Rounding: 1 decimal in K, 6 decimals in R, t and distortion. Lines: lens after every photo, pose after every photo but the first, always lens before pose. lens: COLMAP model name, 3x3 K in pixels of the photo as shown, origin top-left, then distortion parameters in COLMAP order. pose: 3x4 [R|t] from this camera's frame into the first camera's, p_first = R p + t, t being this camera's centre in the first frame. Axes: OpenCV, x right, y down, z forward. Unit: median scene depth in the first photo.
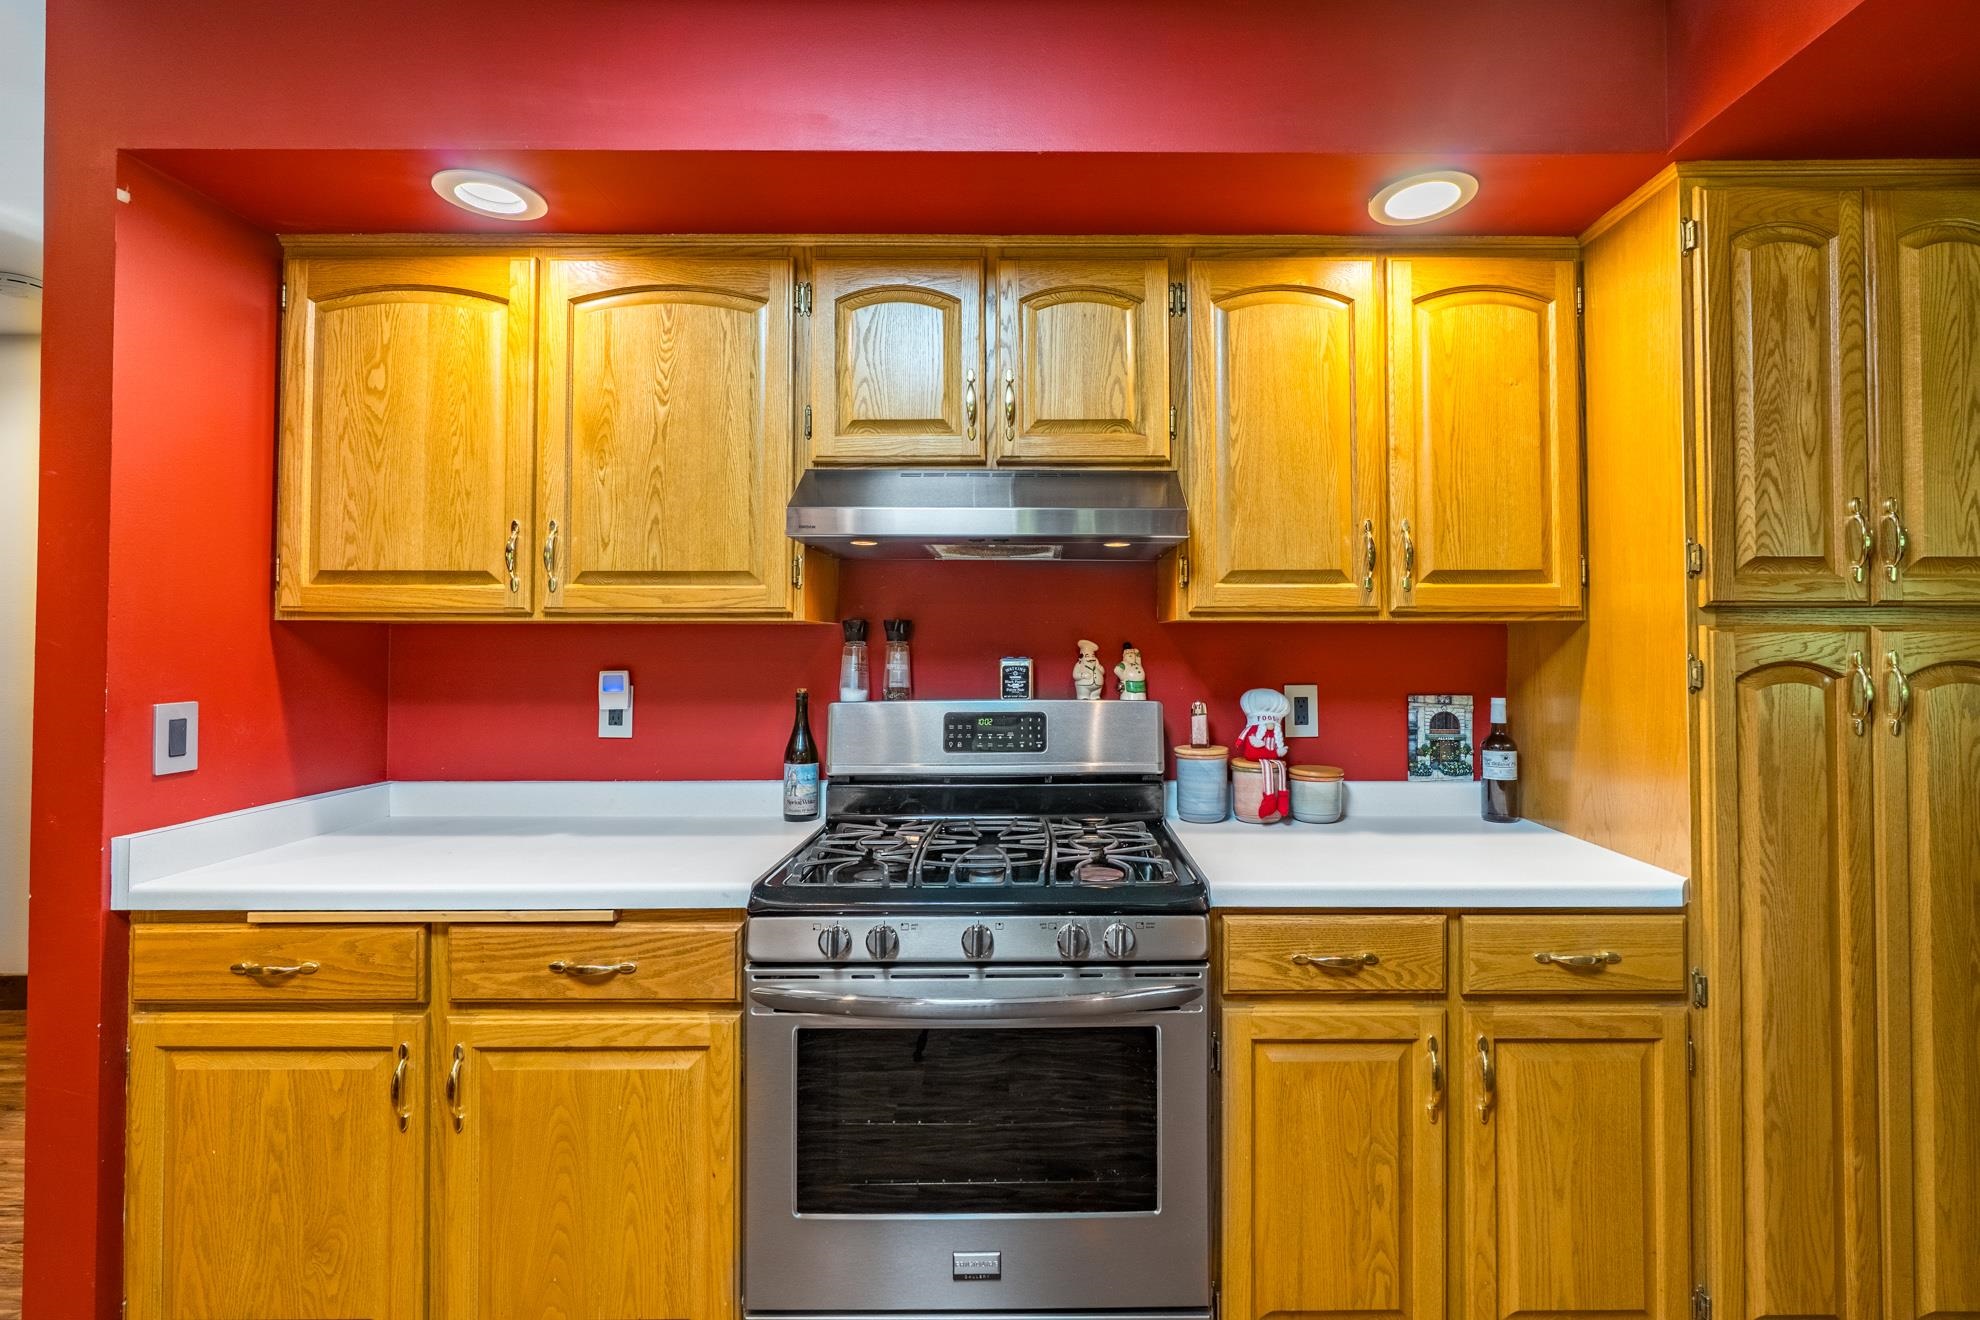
lens RADIAL K [[907.4, 0, 1043.3], [0, 907.4, 624.8], [0, 0, 1]] dist [-0.009247, 0.001912]
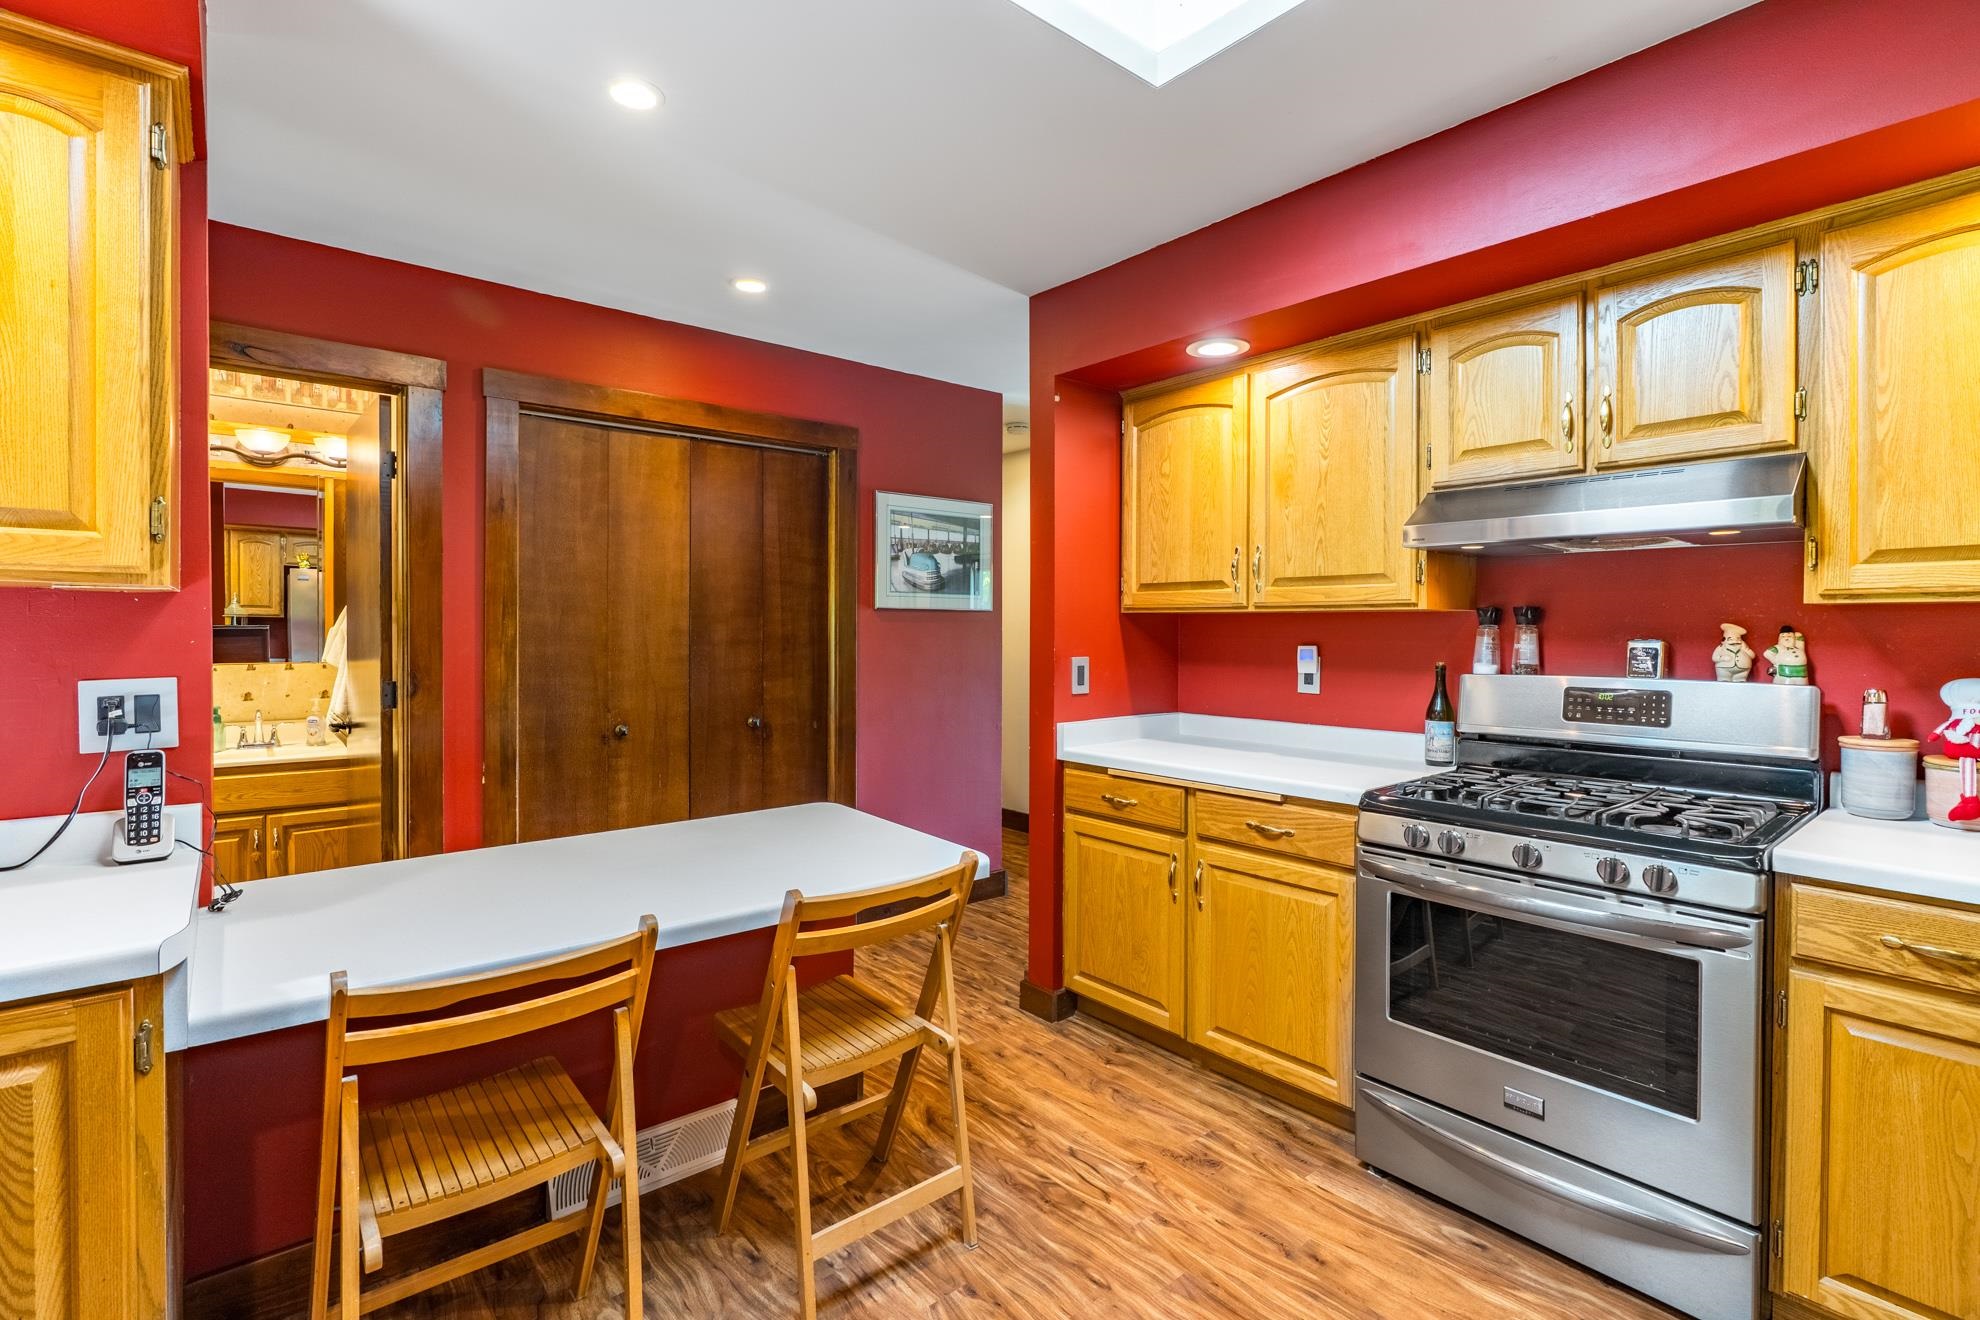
lens RADIAL K [[906.3, 0, 998.7], [0, 906.3, 636.3], [0, 0, 1]] dist [-0.004499, 0.001745]
pose [[0.646741, 0.008922, -0.762658, 0.339202], [0.013781, 0.999632, 0.023380, -0.004102], [0.762586, -0.025631, 0.646379, -0.322911]]
